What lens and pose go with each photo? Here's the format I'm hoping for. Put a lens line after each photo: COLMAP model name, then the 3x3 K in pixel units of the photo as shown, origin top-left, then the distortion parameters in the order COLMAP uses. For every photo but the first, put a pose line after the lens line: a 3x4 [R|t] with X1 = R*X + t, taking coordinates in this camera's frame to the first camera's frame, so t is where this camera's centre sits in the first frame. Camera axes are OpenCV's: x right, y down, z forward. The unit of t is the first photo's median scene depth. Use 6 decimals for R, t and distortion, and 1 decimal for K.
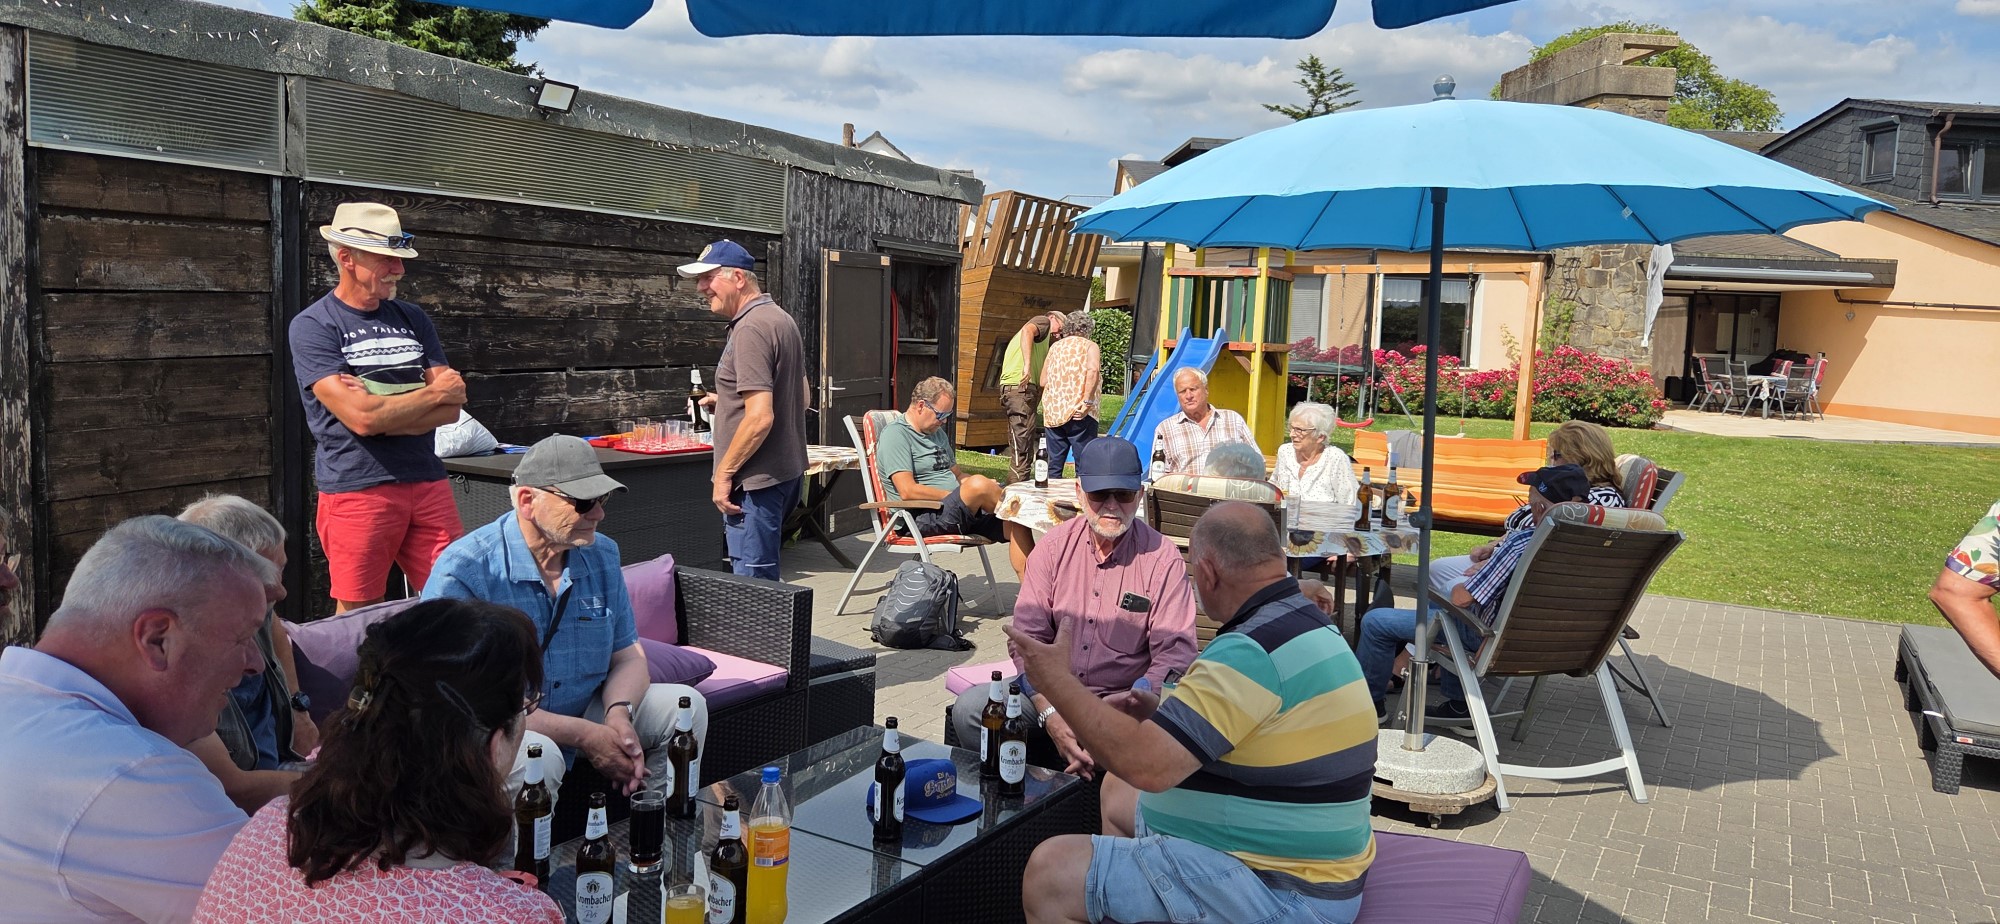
lens RADIAL K [[1340.8, 0, 1009.9], [0, 1340.8, 430.4], [0, 0, 1]] dist [0.064043, -0.049152]
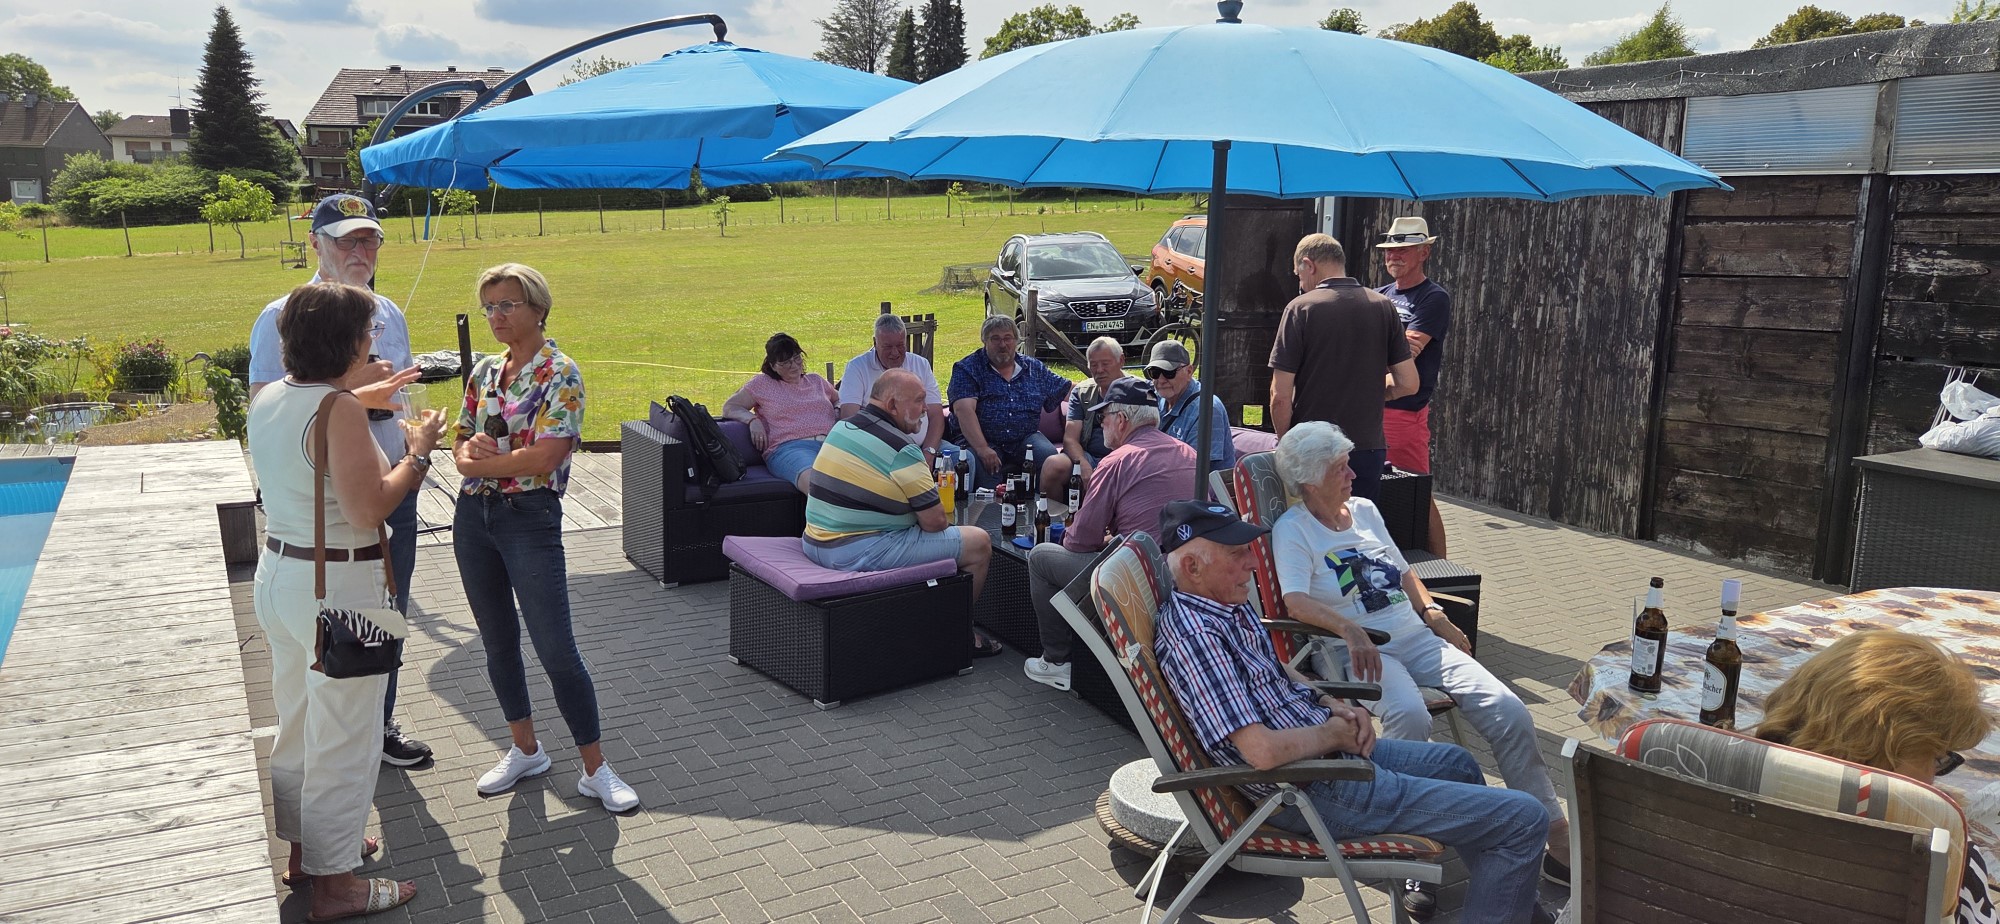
lens RADIAL K [[1340.8, 0, 1010.3], [0, 1340.8, 437.9], [0, 0, 1]] dist [0.064043, -0.049152]
pose [[-0.486160, 0.102055, -0.867890, 0.642513], [-0.105090, 0.979122, 0.174002, -0.076236], [0.867528, 0.175800, -0.465285, 0.756534]]
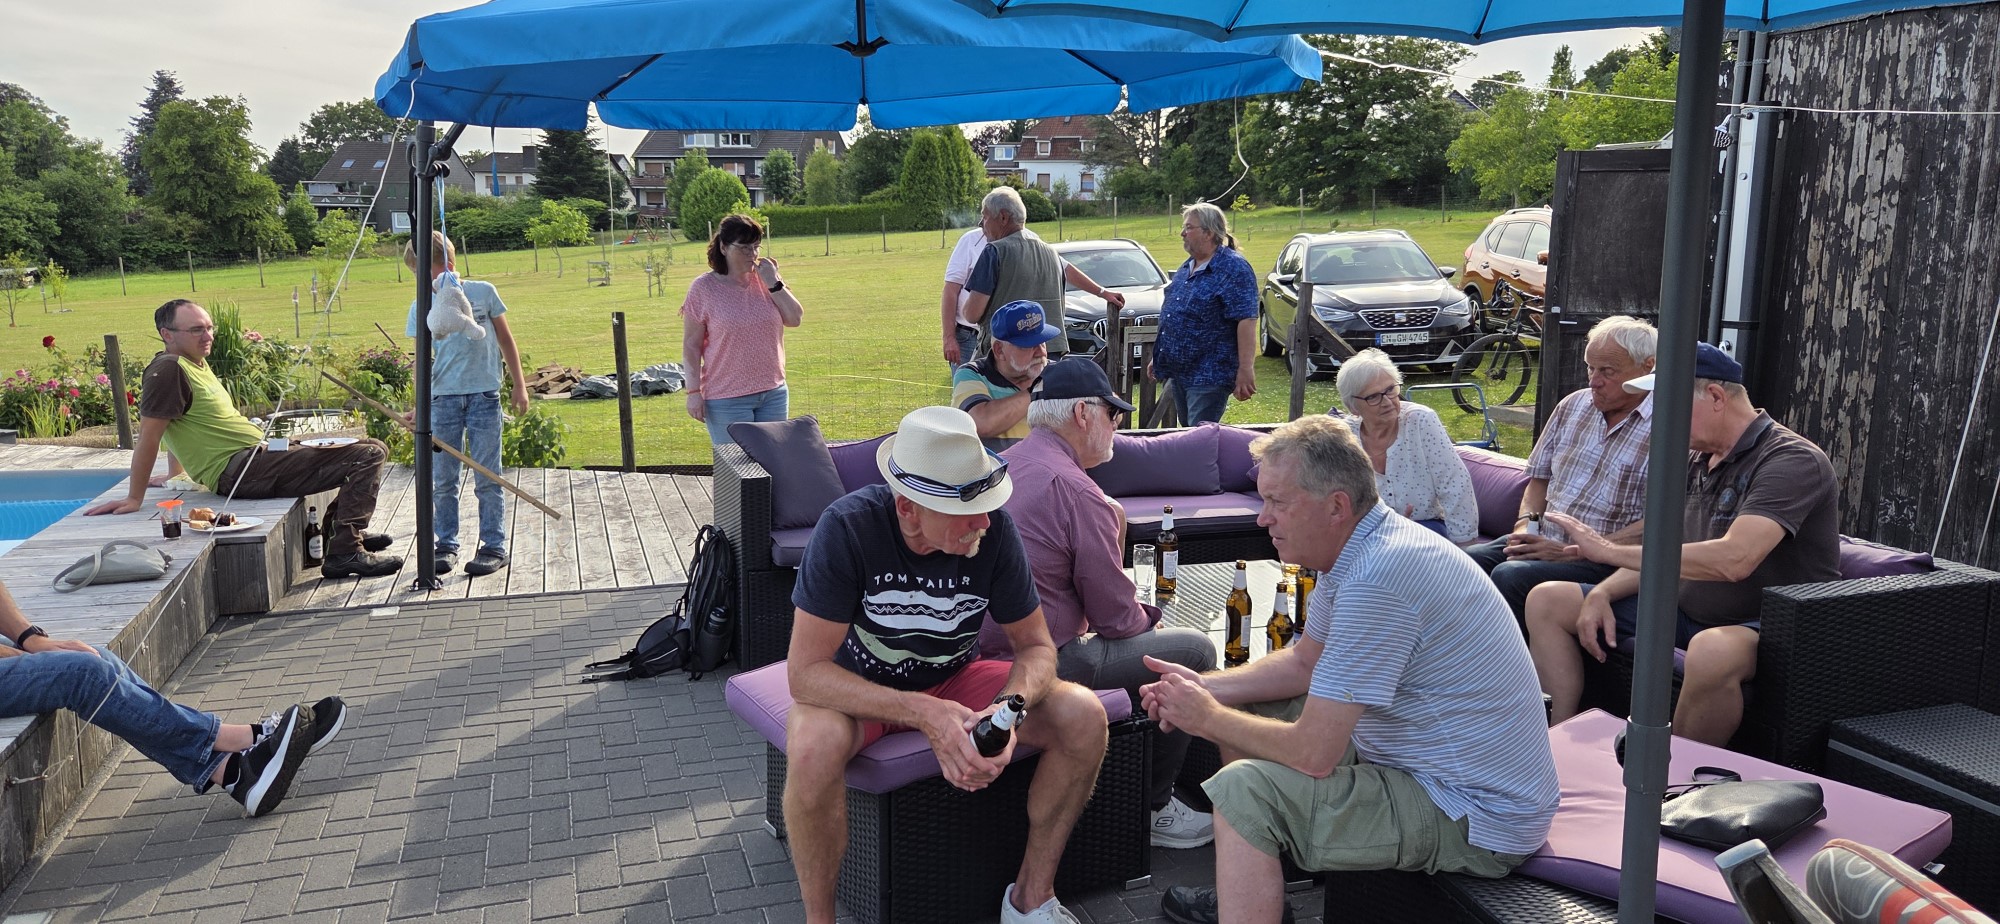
lens RADIAL K [[1340.8, 0, 995.1], [0, 1340.8, 448.3], [0, 0, 1]] dist [0.064043, -0.049152]
pose [[-0.667615, 0.079441, -0.740256, 0.387713], [-0.090617, 0.978228, 0.186704, -0.037306], [0.738971, 0.191726, -0.645881, 0.640571]]
